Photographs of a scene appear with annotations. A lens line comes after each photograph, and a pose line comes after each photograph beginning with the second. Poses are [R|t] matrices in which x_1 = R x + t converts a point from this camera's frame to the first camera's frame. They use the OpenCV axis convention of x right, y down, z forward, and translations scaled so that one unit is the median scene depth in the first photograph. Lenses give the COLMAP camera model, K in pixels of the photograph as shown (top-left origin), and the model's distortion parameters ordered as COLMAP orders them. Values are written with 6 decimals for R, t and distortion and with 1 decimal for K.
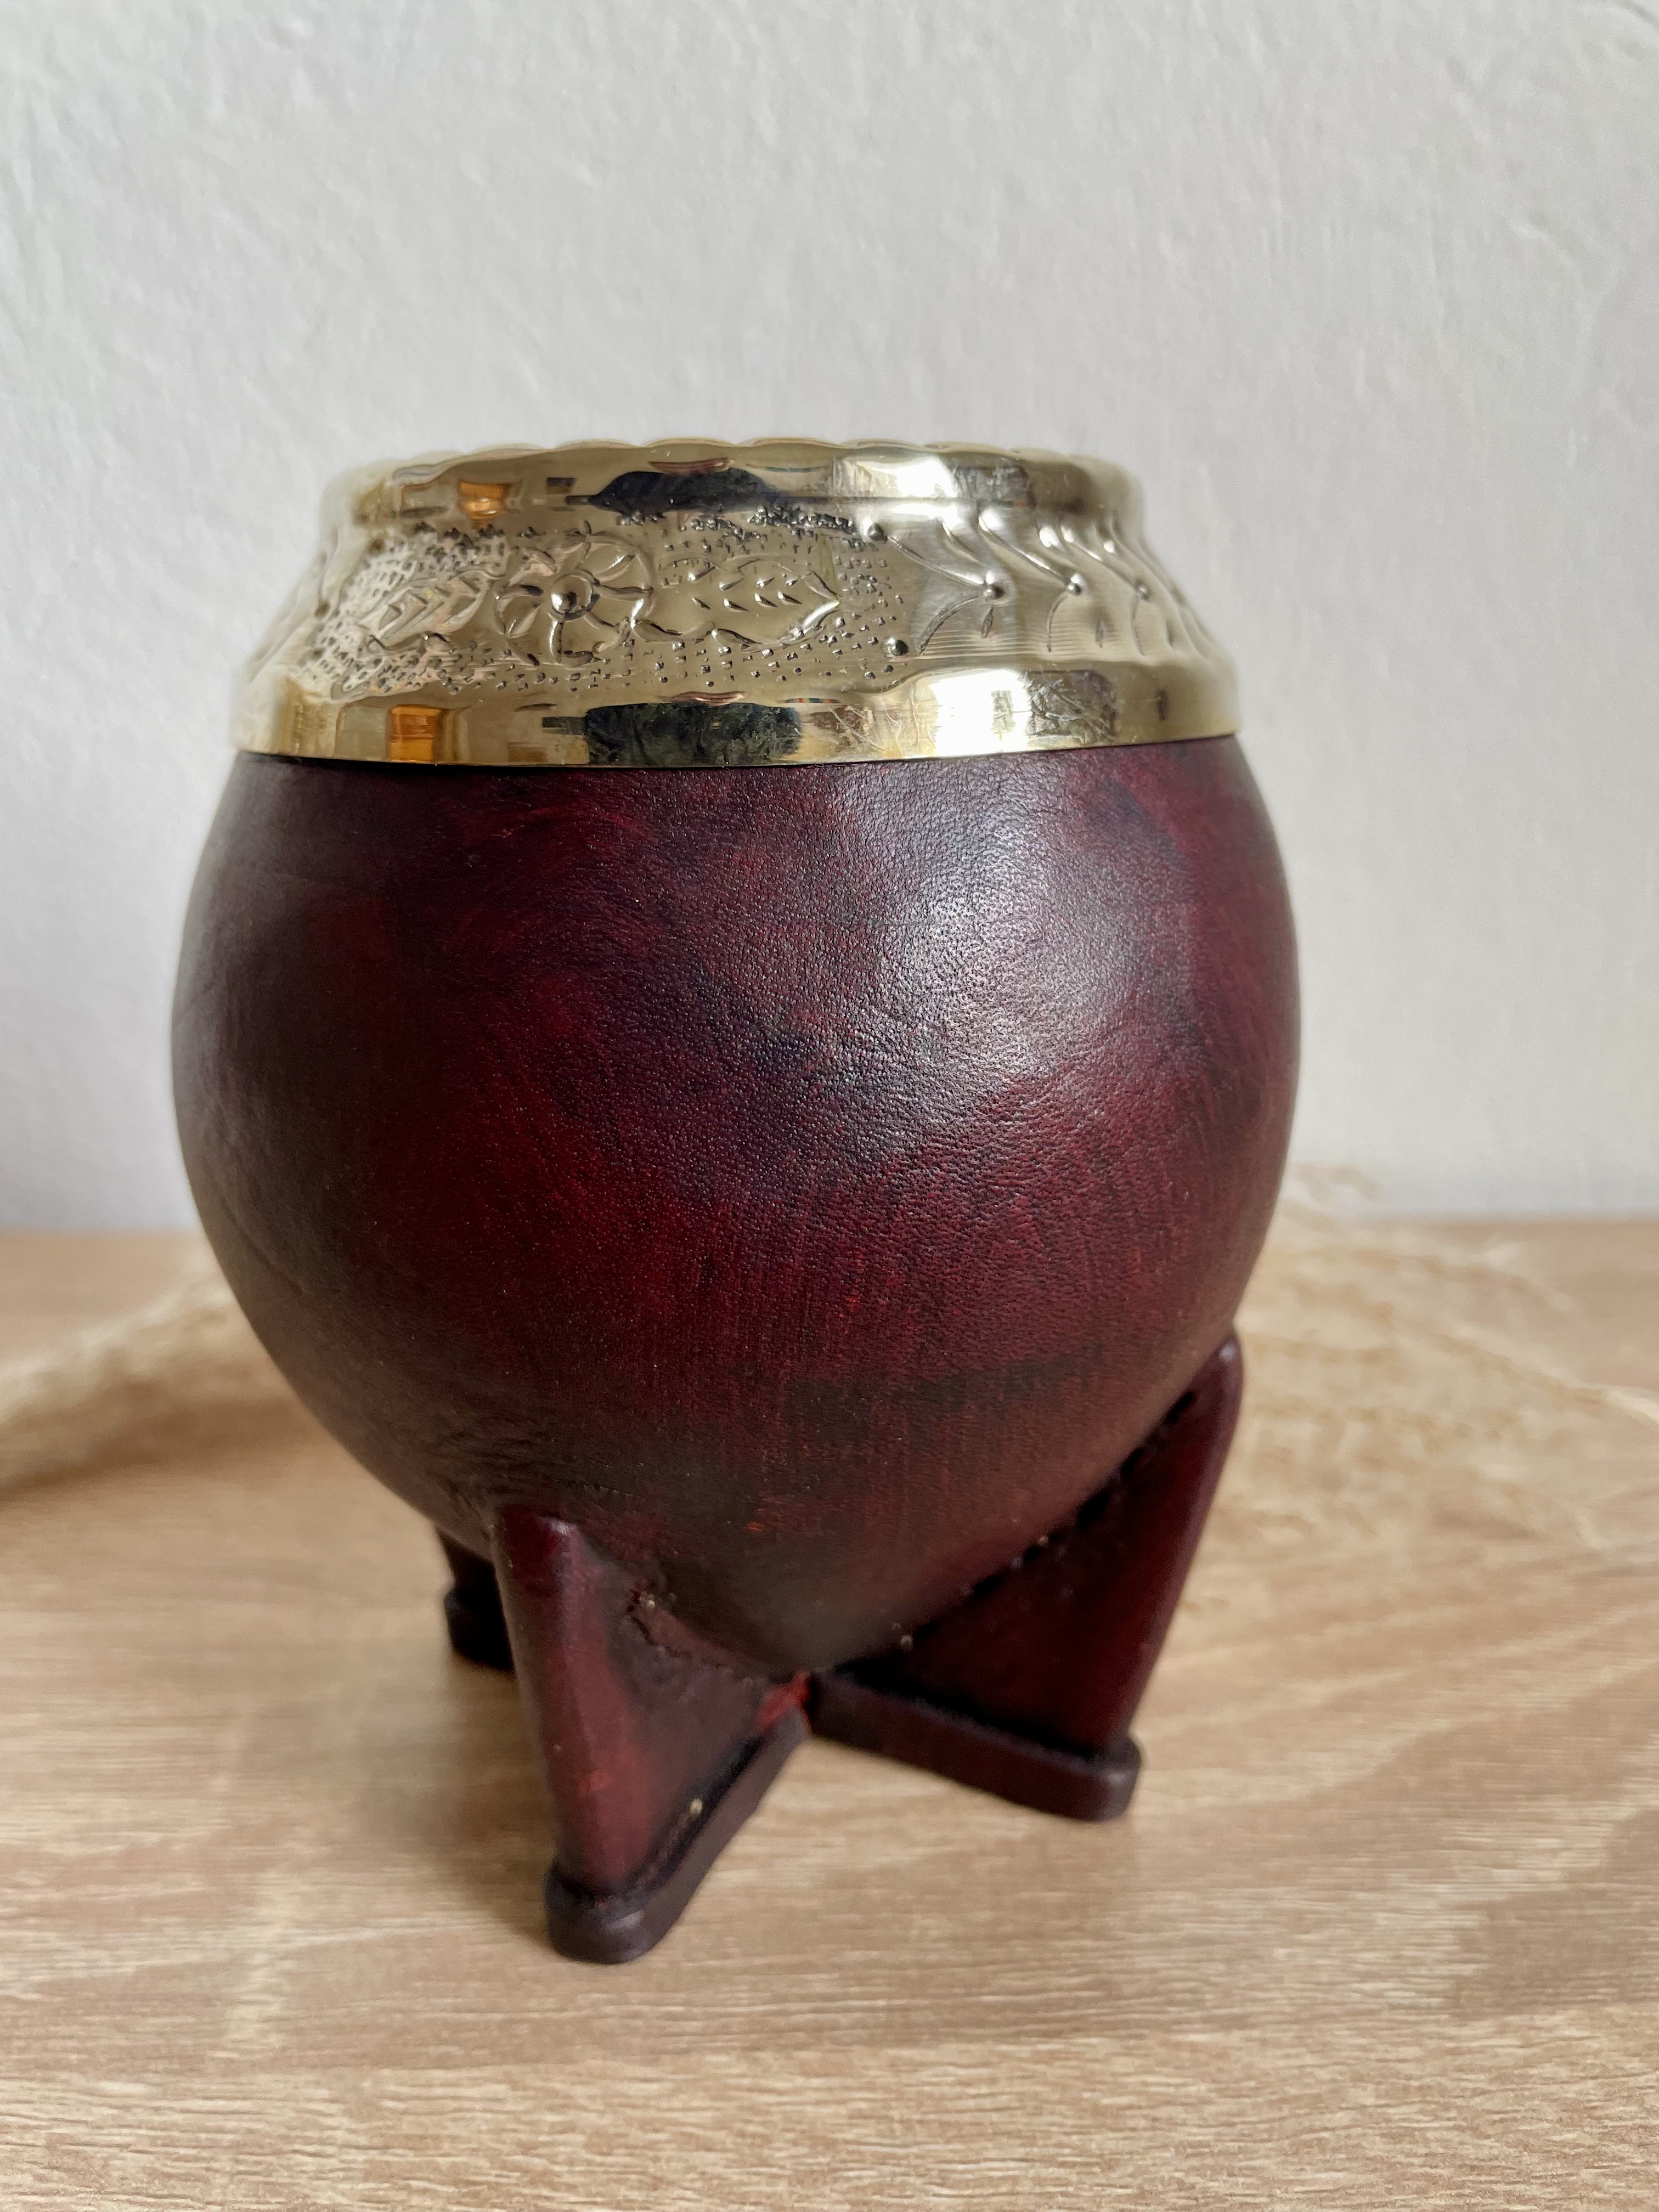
lens RADIAL K [[1759.3, 0, 802.7], [0, 1759.3, 1125.3], [0, 0, 1]] dist [0.051165, -0.115509]
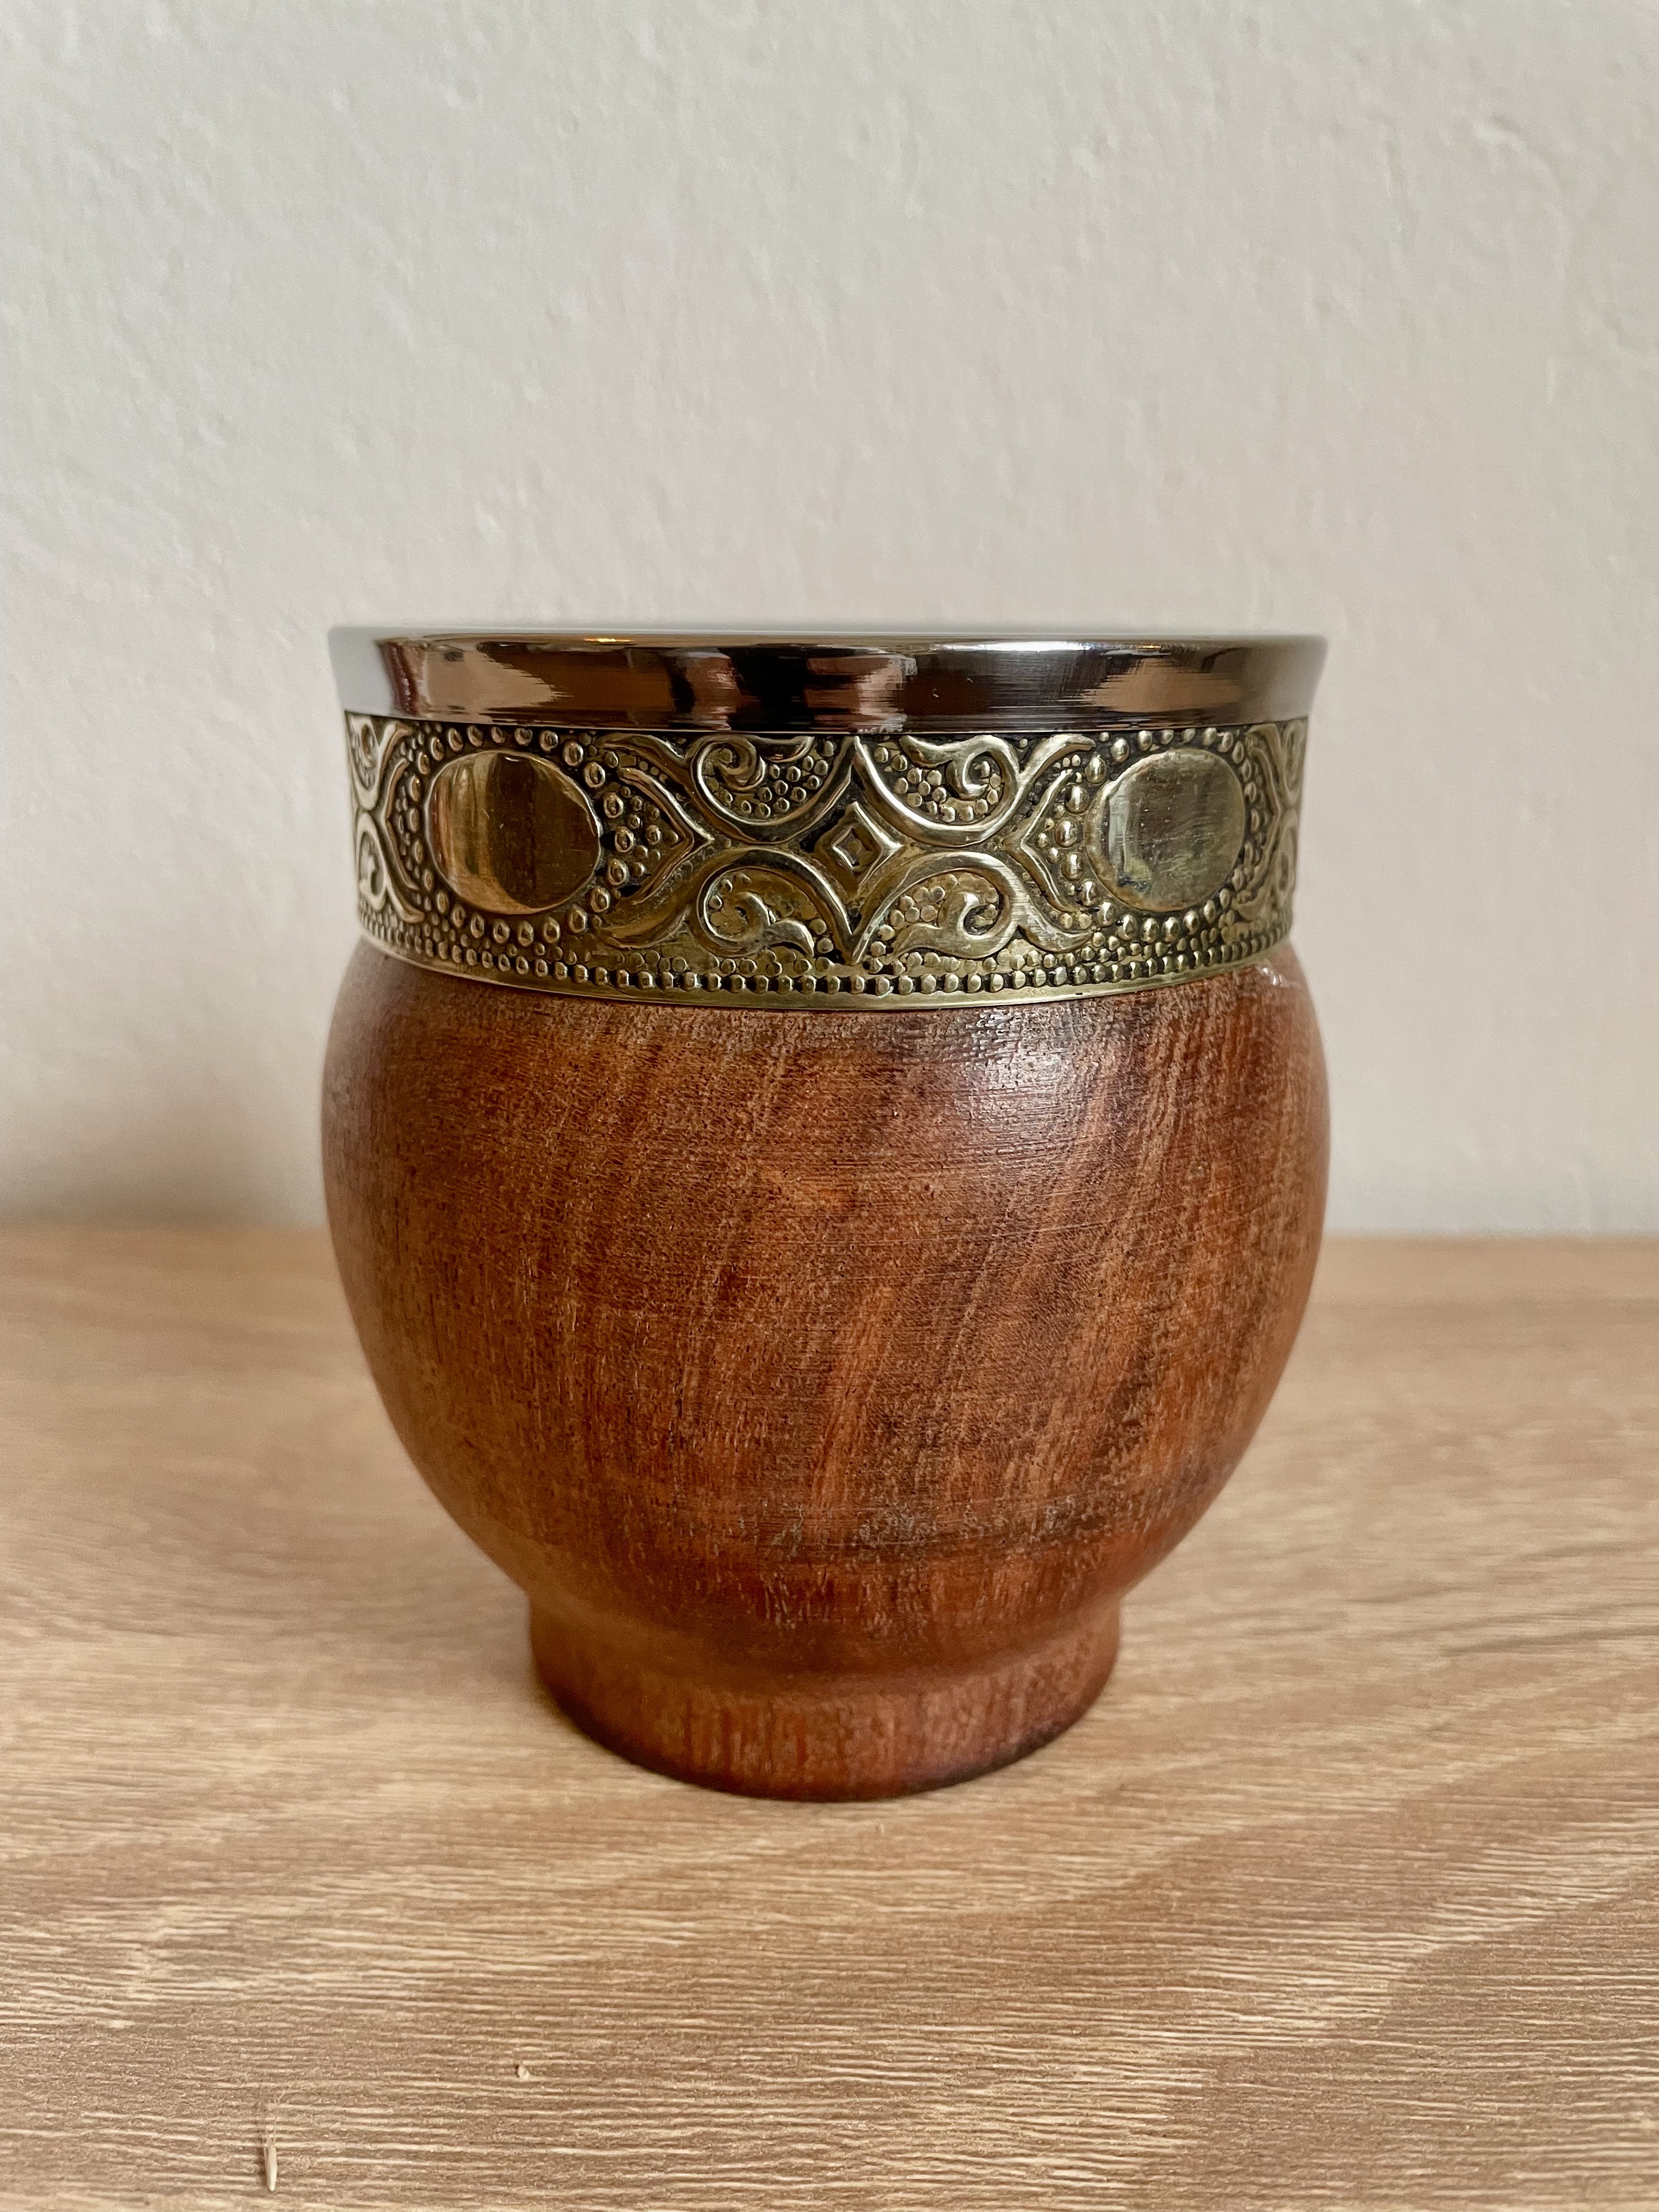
lens RADIAL K [[1759.3, 0, 825.9], [0, 1759.3, 1096.6], [0, 0, 1]] dist [0.051165, -0.115509]
pose [[0.997366, 0.011738, -0.071573, 0.252343], [-0.013755, 0.999520, -0.027748, 0.024129], [0.071213, 0.028659, 0.997049, 0.162779]]
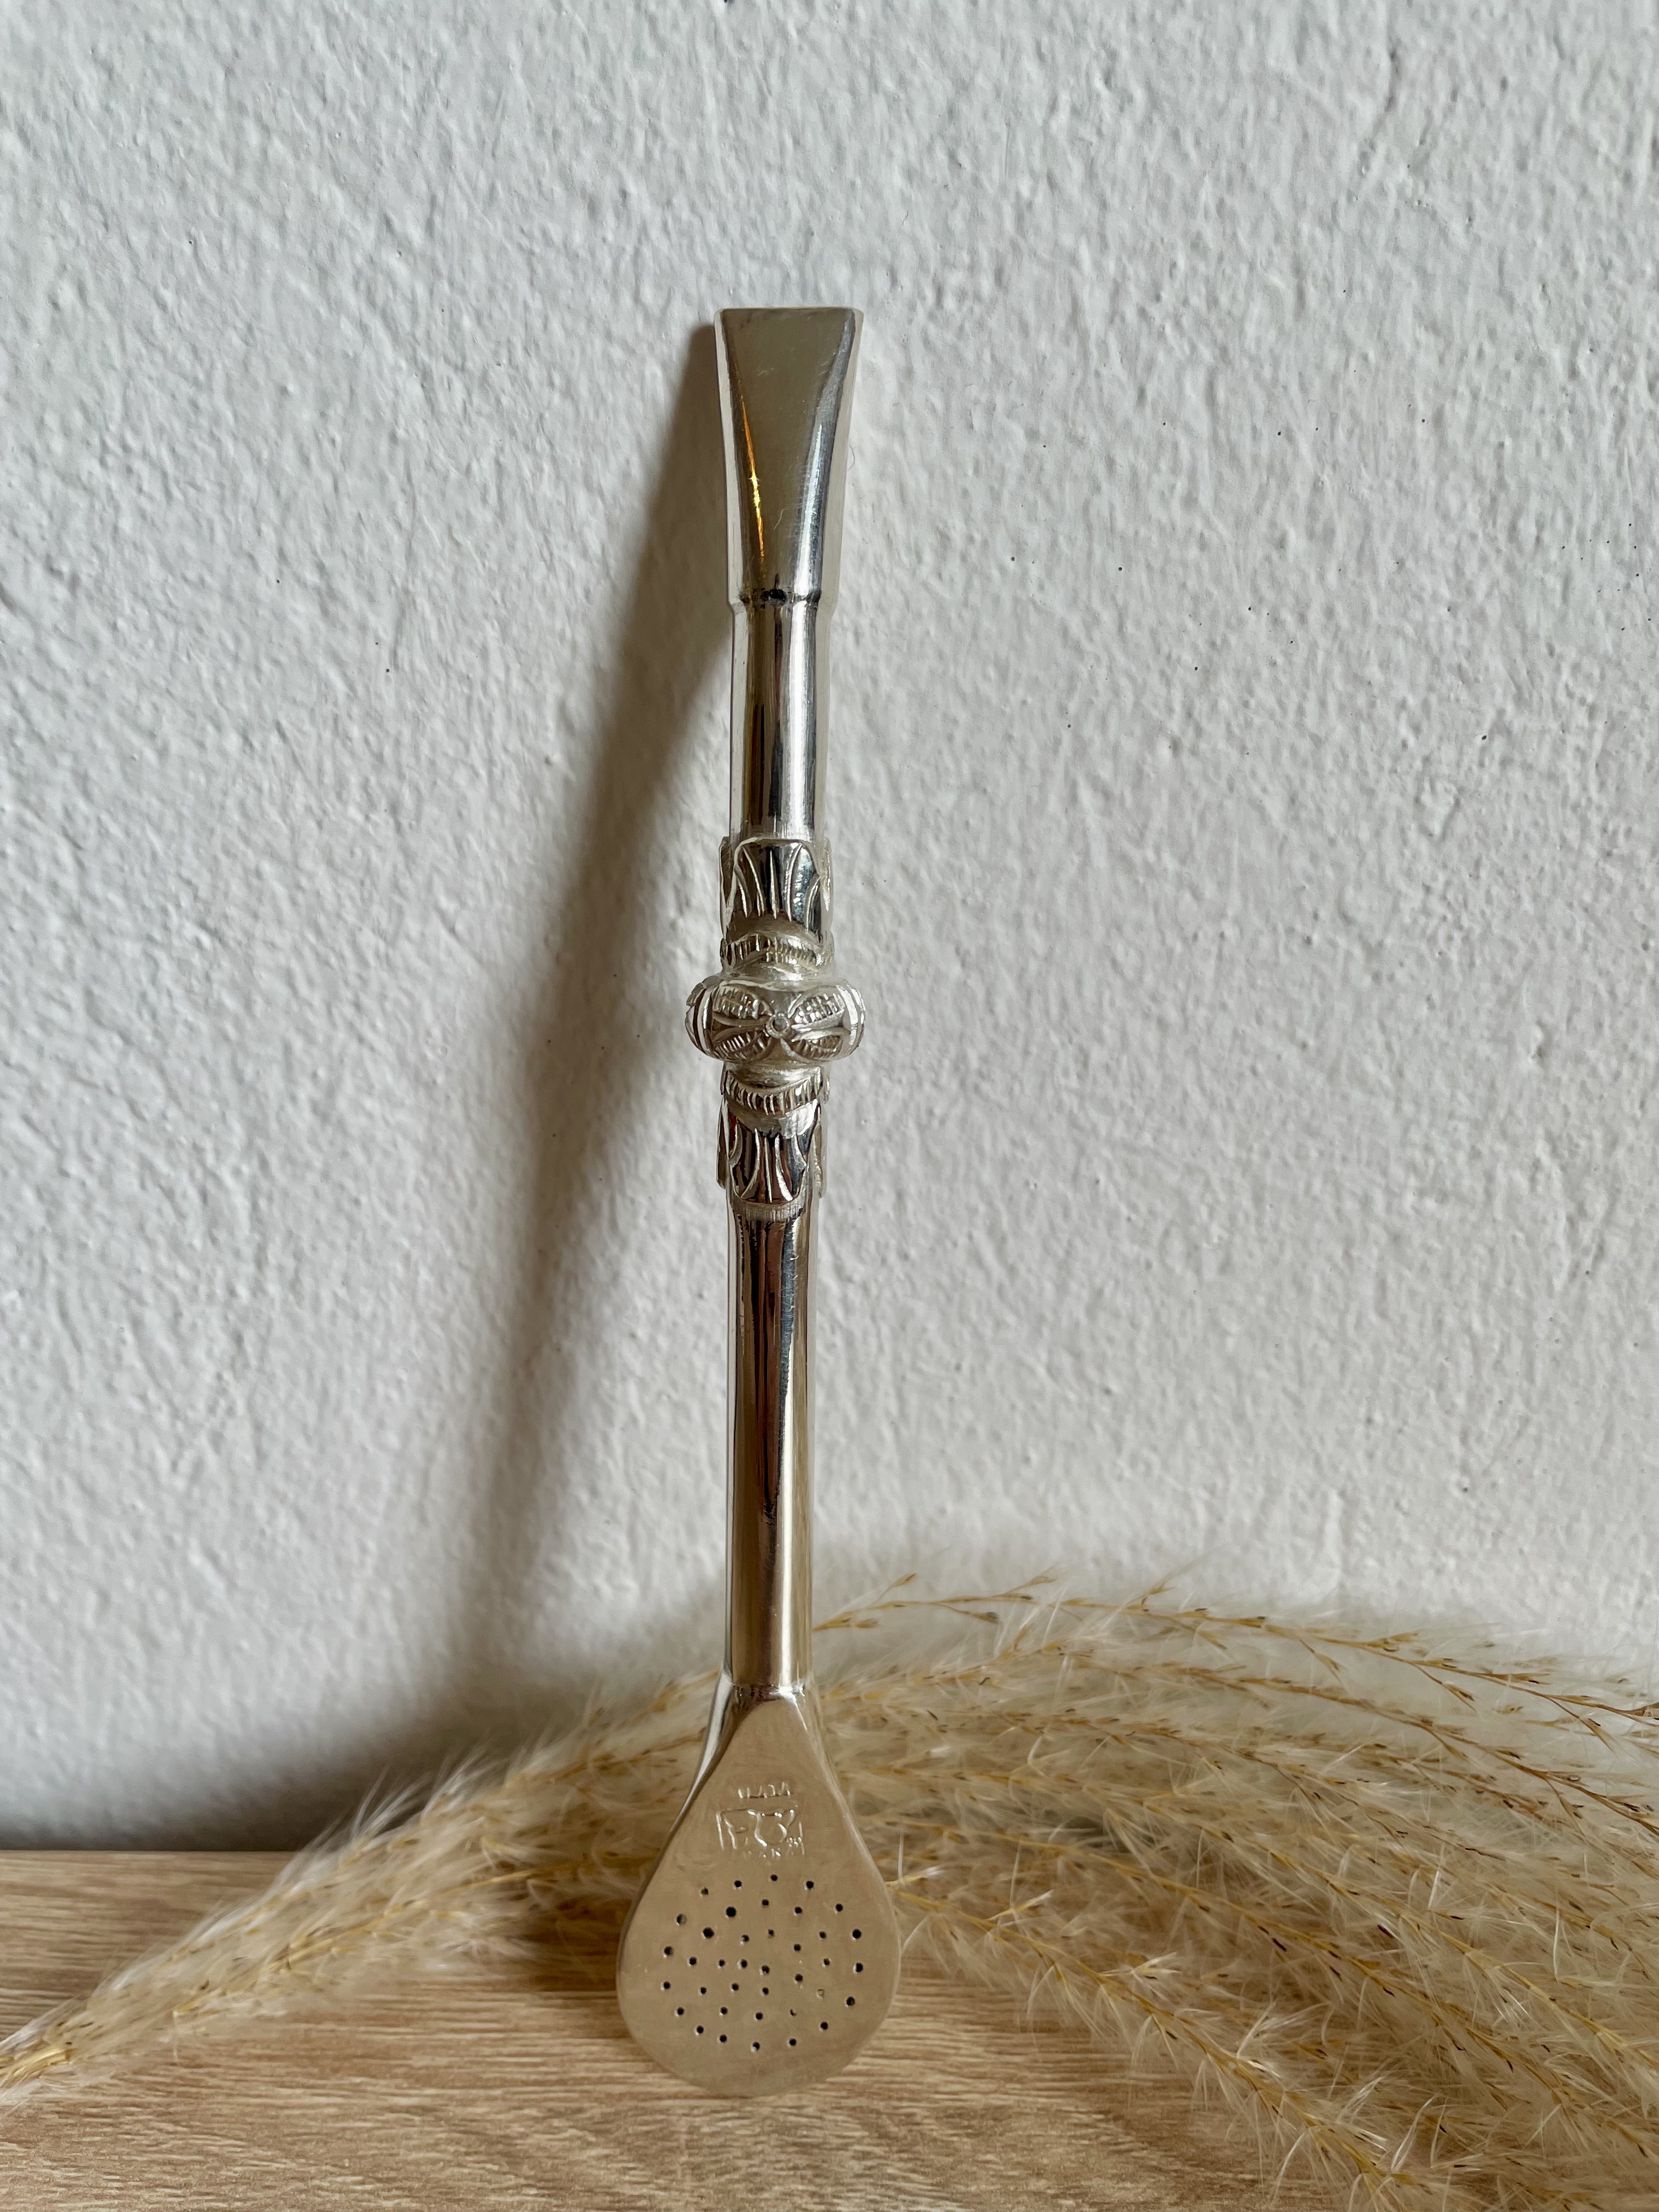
lens RADIAL K [[1759.3, 0, 807.6], [0, 1759.3, 1112.6], [0, 0, 1]] dist [0.051165, -0.115509]
pose [[0.998640, 0.025176, -0.045657, -0.019916], [-0.019961, 0.993588, 0.111289, -0.484816], [0.048166, -0.110226, 0.992739, 0.873549]]
